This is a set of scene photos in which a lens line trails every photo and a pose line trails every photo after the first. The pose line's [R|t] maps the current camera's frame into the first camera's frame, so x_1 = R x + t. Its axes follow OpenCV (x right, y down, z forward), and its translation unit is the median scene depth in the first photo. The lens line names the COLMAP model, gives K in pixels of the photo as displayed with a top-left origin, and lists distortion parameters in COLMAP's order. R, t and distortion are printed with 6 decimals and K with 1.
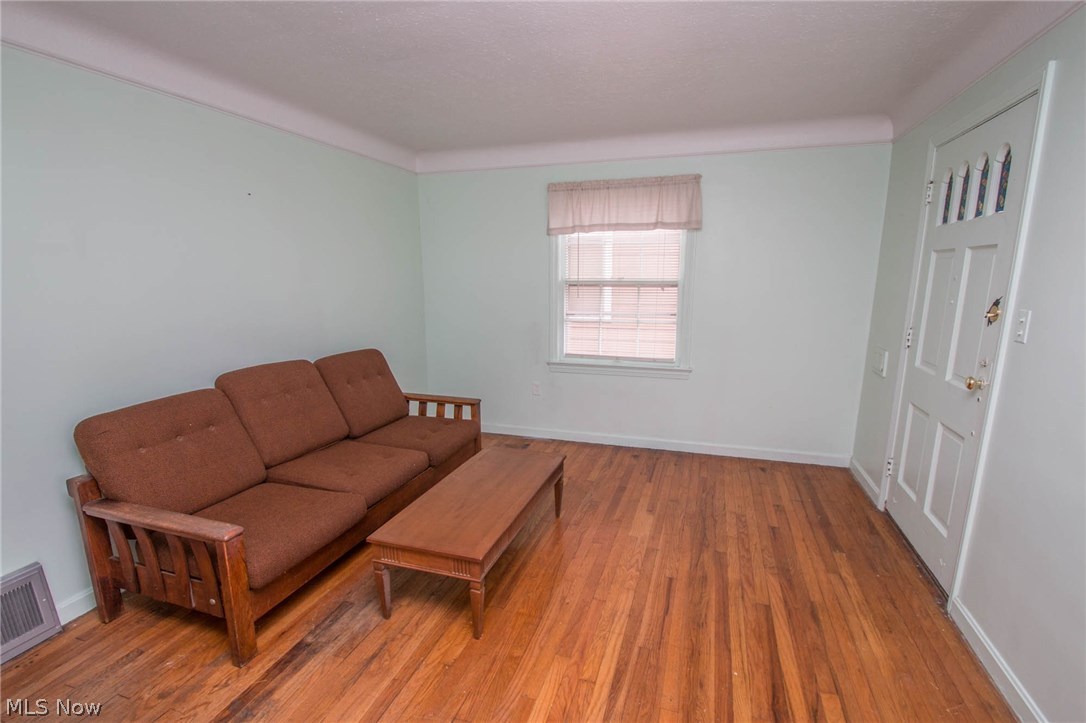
lens RADIAL K [[502.9, 0, 549.7], [0, 502.9, 377.7], [0, 0, 1]] dist [0.019085, -0.019586]
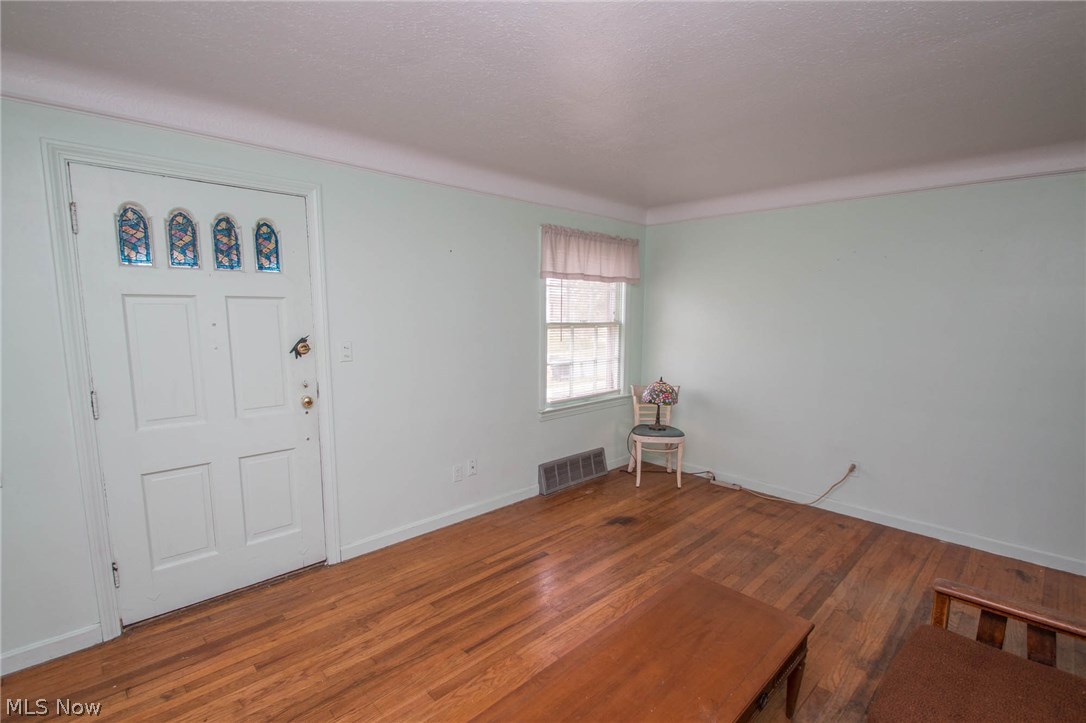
lens RADIAL K [[502.9, 0, 549.7], [0, 502.9, 377.7], [0, 0, 1]] dist [0.019085, -0.019586]
pose [[-0.884431, -0.065645, 0.462031, -0.257232], [0.088896, 0.948229, 0.304891, -0.307424], [-0.458126, 0.310728, -0.832808, 1.393329]]
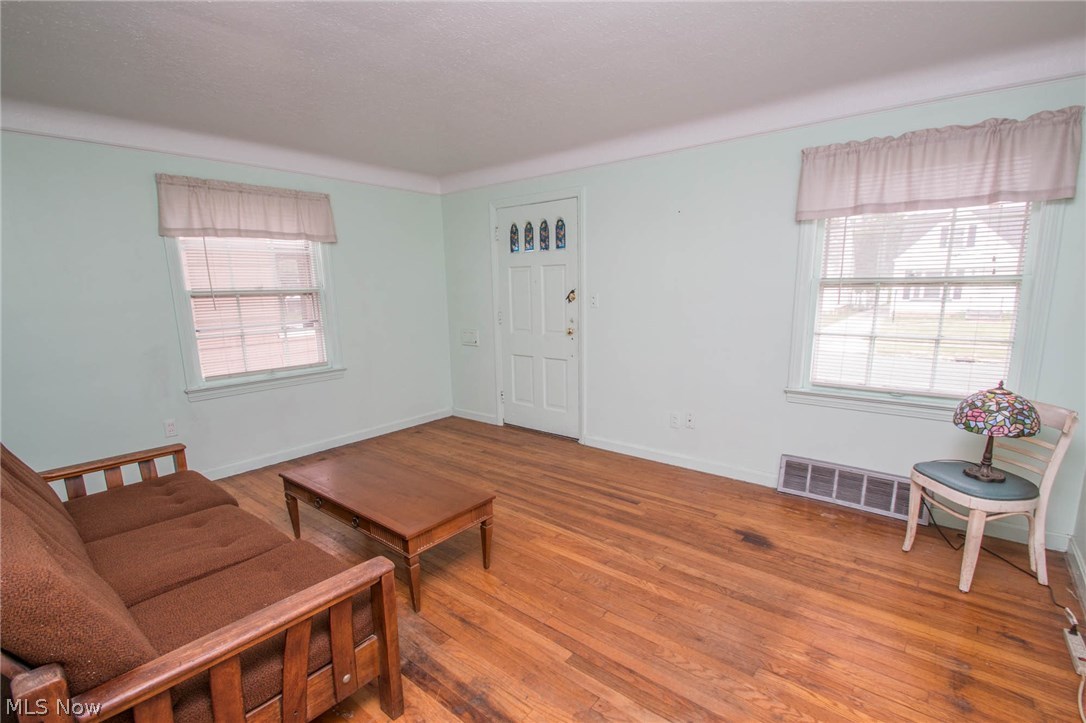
lens RADIAL K [[502.9, 0, 549.7], [0, 502.9, 377.7], [0, 0, 1]] dist [0.019085, -0.019586]
pose [[0.366258, -0.174050, 0.914091, -0.861232], [0.203742, 0.973514, 0.103730, -0.027763], [-0.907934, 0.148247, 0.392019, 0.231016]]
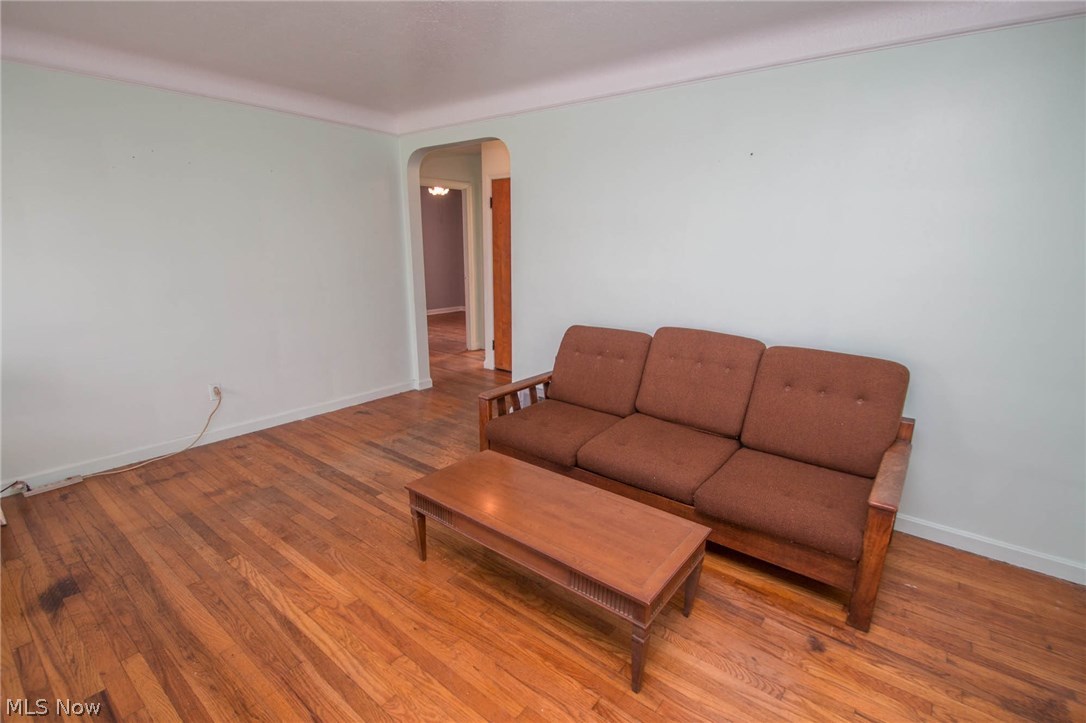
lens RADIAL K [[502.9, 0, 549.7], [0, 502.9, 377.7], [0, 0, 1]] dist [0.019085, -0.019586]
pose [[-0.347836, 0.243295, -0.905438, 0.520451], [-0.200015, 0.924254, 0.325189, -0.220465], [0.915972, 0.294214, -0.272827, 1.099793]]
